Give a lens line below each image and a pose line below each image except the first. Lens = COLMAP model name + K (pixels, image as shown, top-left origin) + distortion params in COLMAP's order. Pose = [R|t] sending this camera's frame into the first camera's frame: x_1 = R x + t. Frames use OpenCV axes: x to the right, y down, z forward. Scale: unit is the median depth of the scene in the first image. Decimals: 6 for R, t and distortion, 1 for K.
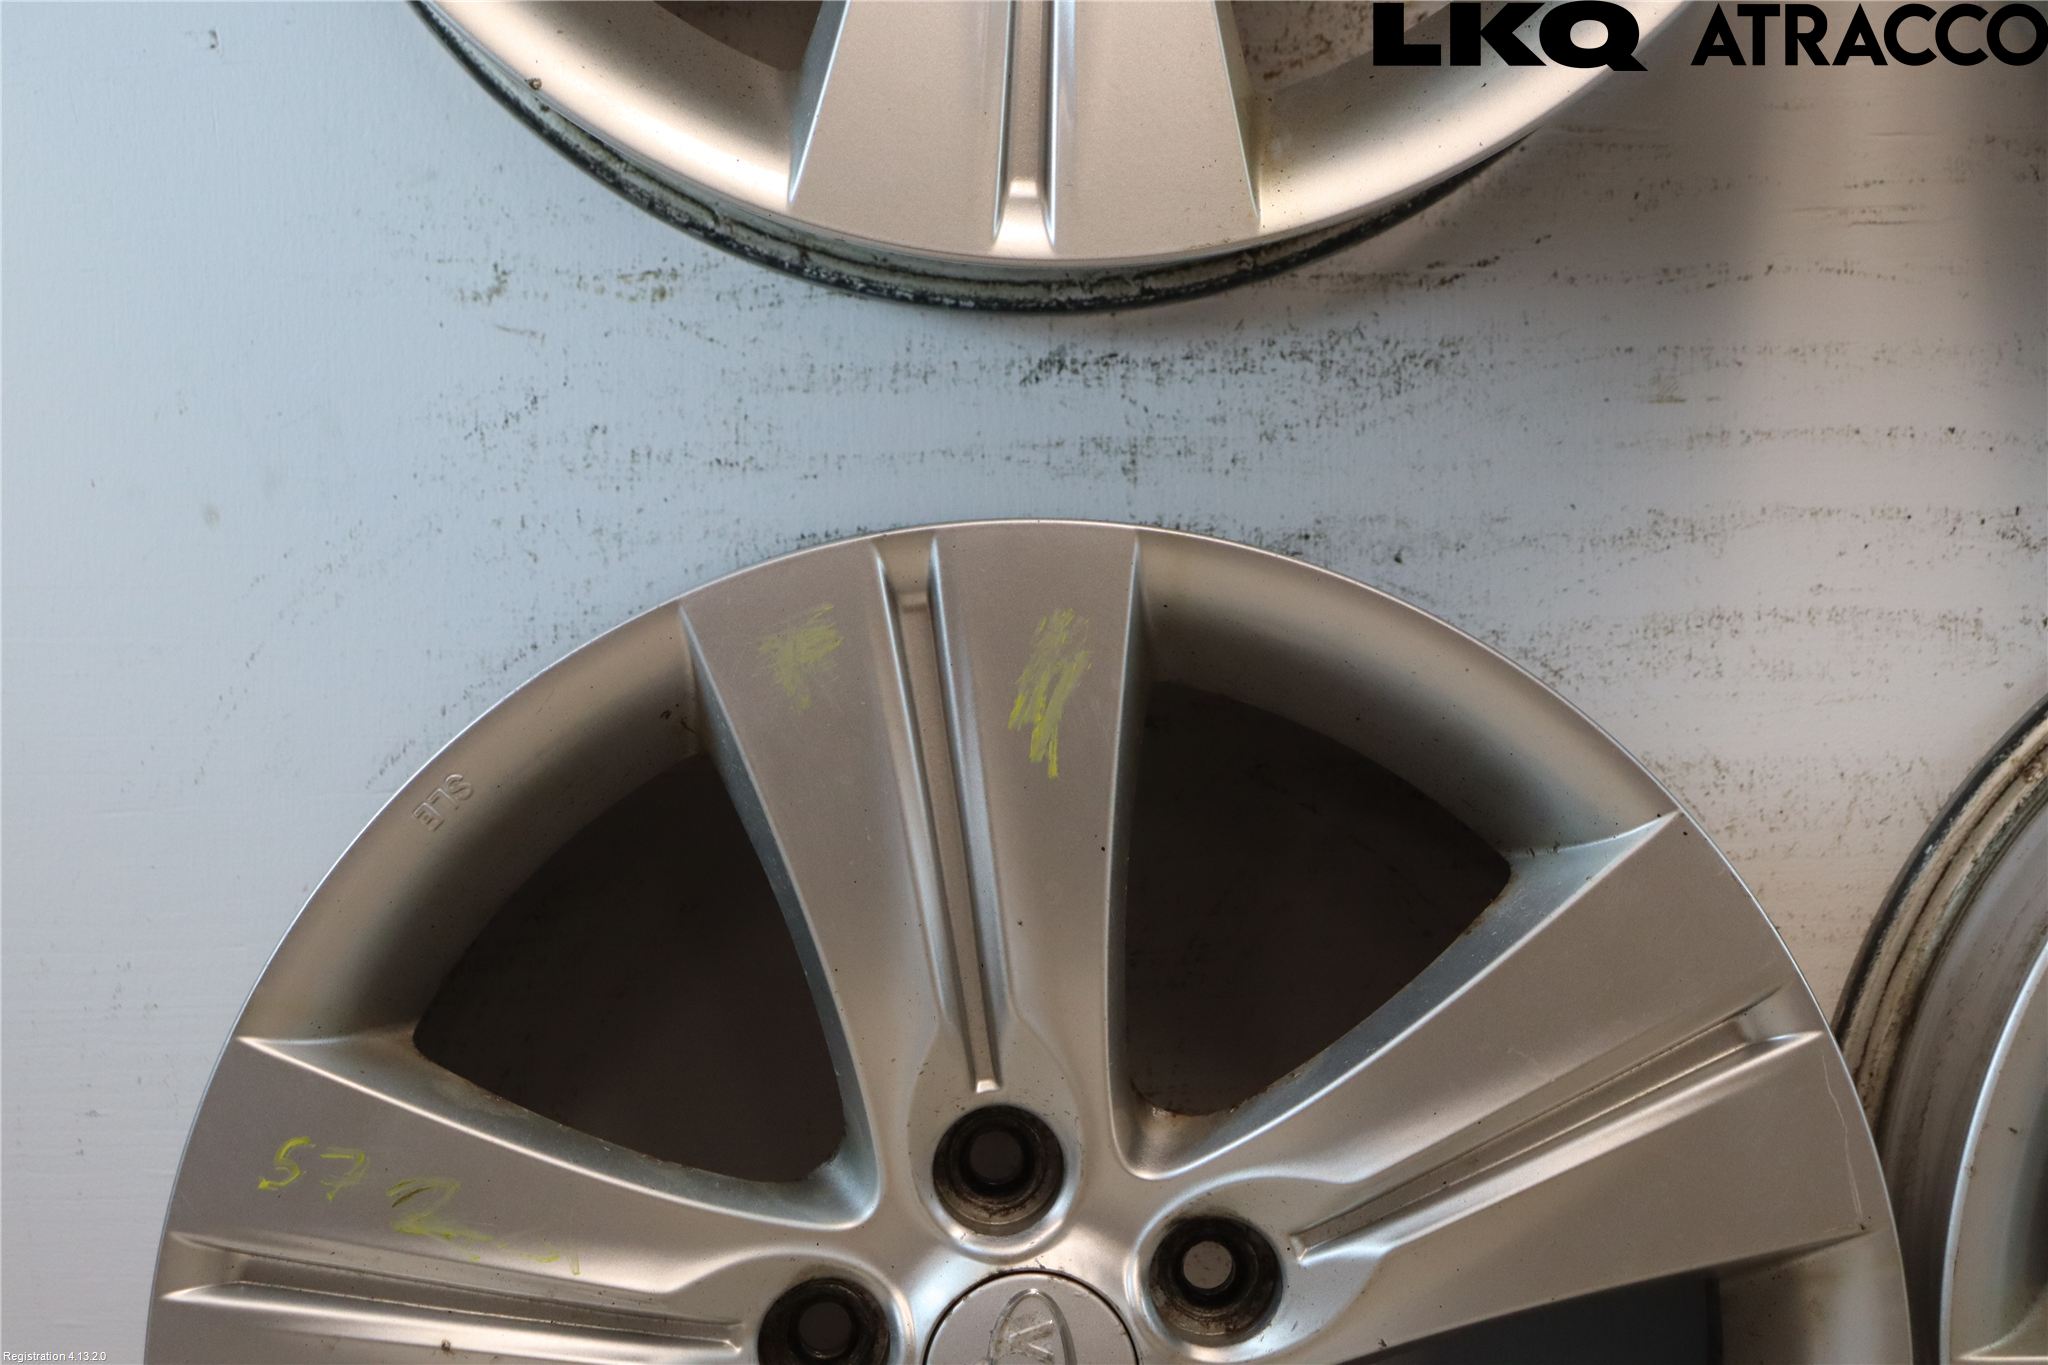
lens RADIAL K [[5053.0, 0, 1007.9], [0, 5053.0, 684.1], [0, 0, 1]] dist [0.460609, 0.000000]
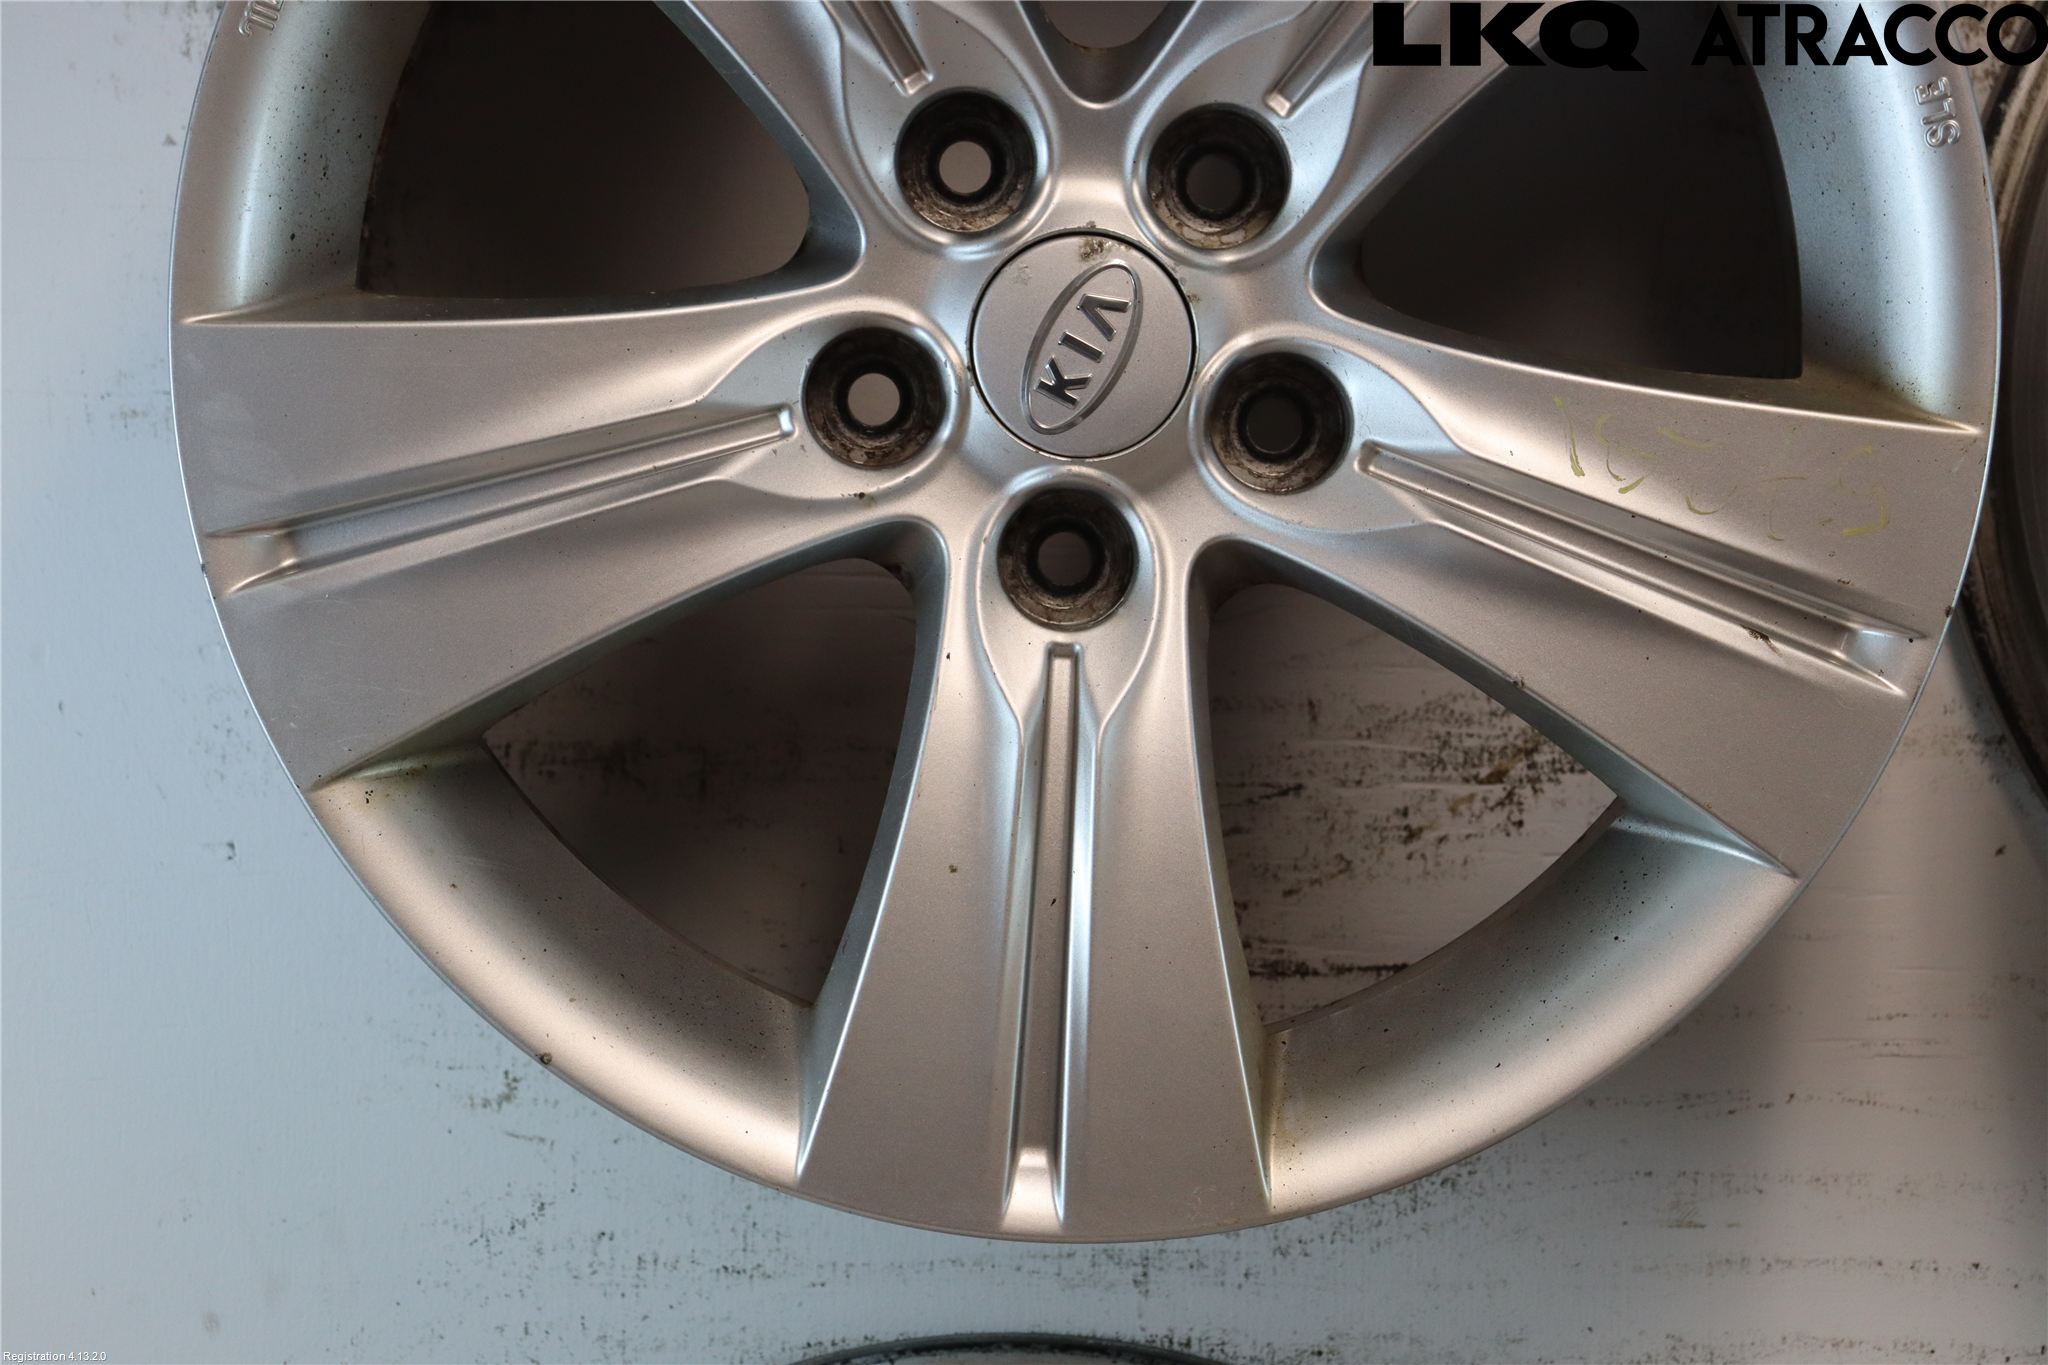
lens RADIAL K [[5053.0, 0, 1002.0], [0, 5053.0, 673.2], [0, 0, 1]] dist [0.460609, 0.000000]
pose [[0.999755, 0.020296, -0.008782, 0.003196], [-0.019893, 0.998843, 0.043779, -0.203429], [0.009660, -0.043594, 0.999003, 0.012019]]
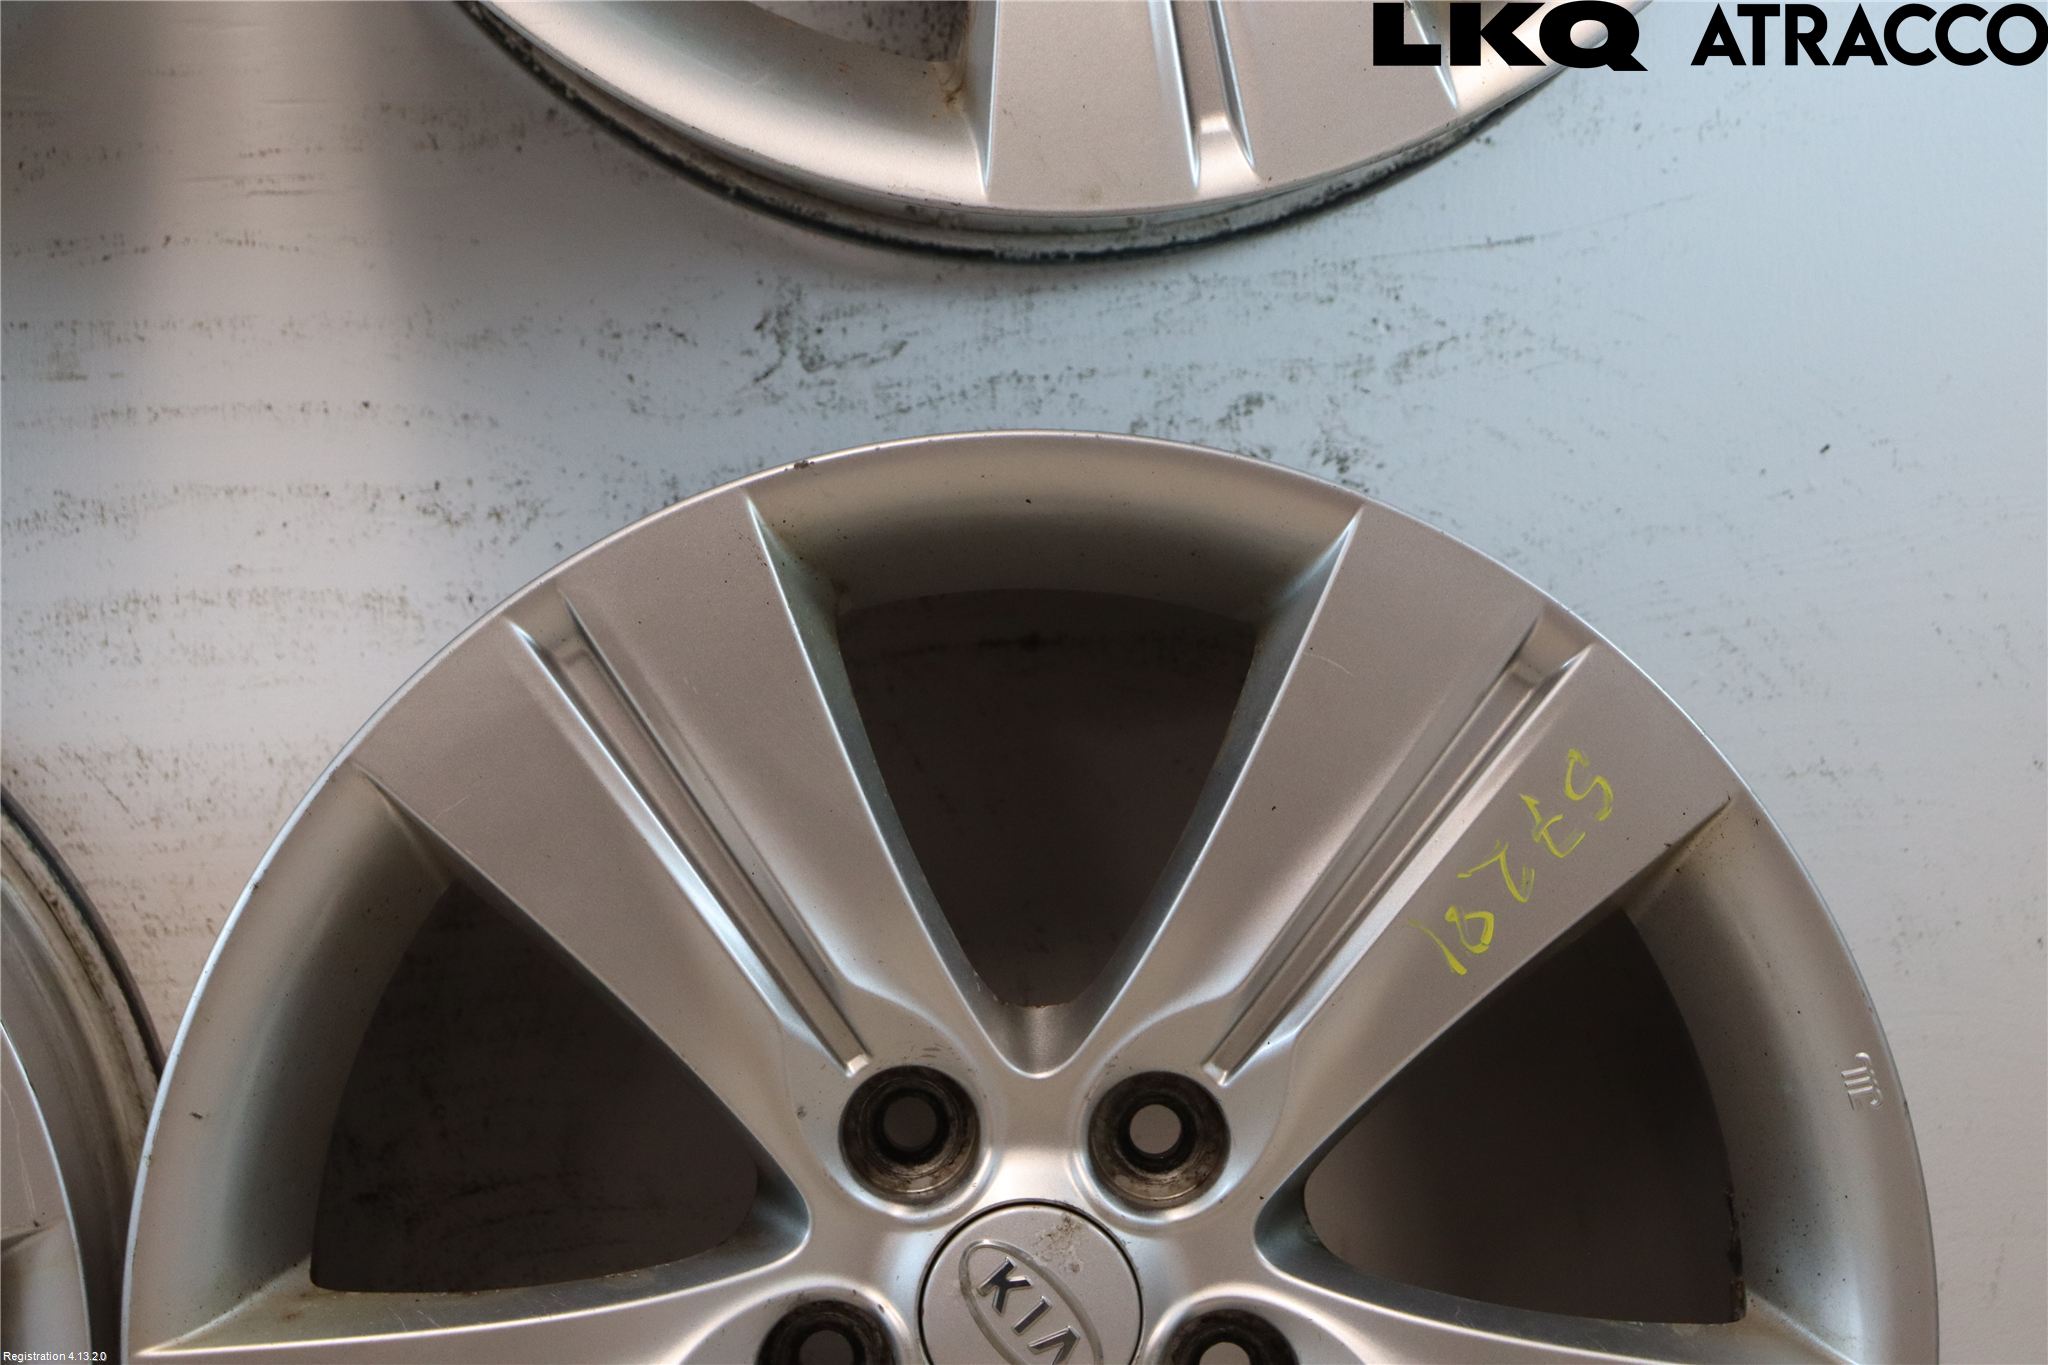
lens RADIAL K [[5053.0, 0, 1022.7], [0, 5053.0, 679.1], [0, 0, 1]] dist [0.460609, 0.000000]
pose [[0.999258, -0.026556, -0.027897, 0.335417], [0.026253, 0.999593, -0.011142, 0.016925], [0.028181, 0.010402, 0.999549, 0.034202]]
